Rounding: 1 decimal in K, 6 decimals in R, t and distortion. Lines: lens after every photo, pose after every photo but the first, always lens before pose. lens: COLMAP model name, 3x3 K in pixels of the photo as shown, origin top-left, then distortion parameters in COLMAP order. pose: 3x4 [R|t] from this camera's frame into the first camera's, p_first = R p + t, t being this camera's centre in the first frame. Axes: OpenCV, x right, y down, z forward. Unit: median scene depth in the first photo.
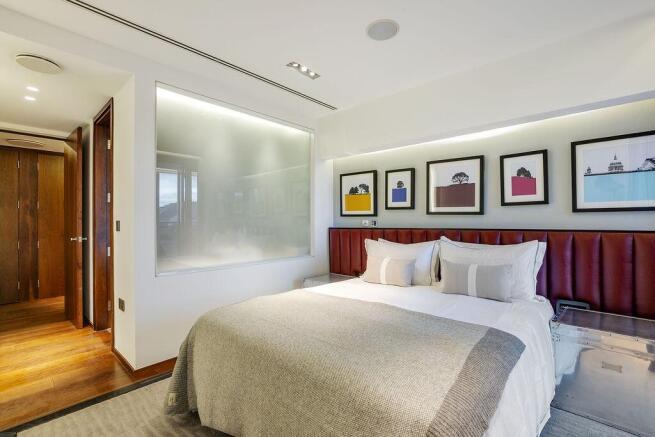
lens RADIAL K [[289.8, 0, 327.5], [0, 289.8, 218.5], [0, 0, 1]] dist [0.000171, 0.000087]
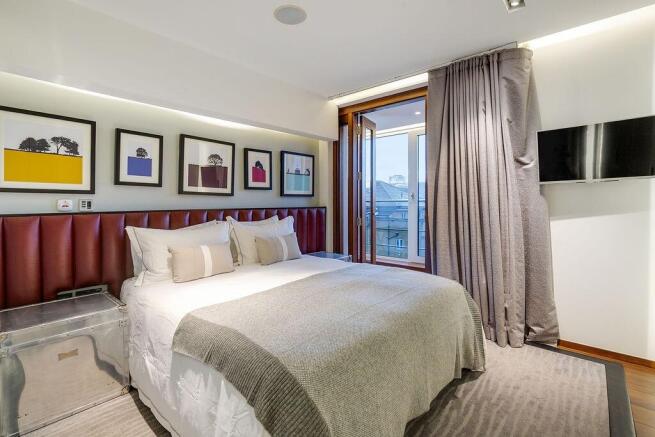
lens RADIAL K [[321.5, 0, 328.6], [0, 321.5, 201.5], [0, 0, 1]] dist [0.000065, -0.000057]
pose [[-0.008484, 0.006461, 0.999943, -0.545273], [-0.008765, 0.999940, -0.006536, 0.009494], [-0.999926, -0.008820, -0.008426, 0.486848]]
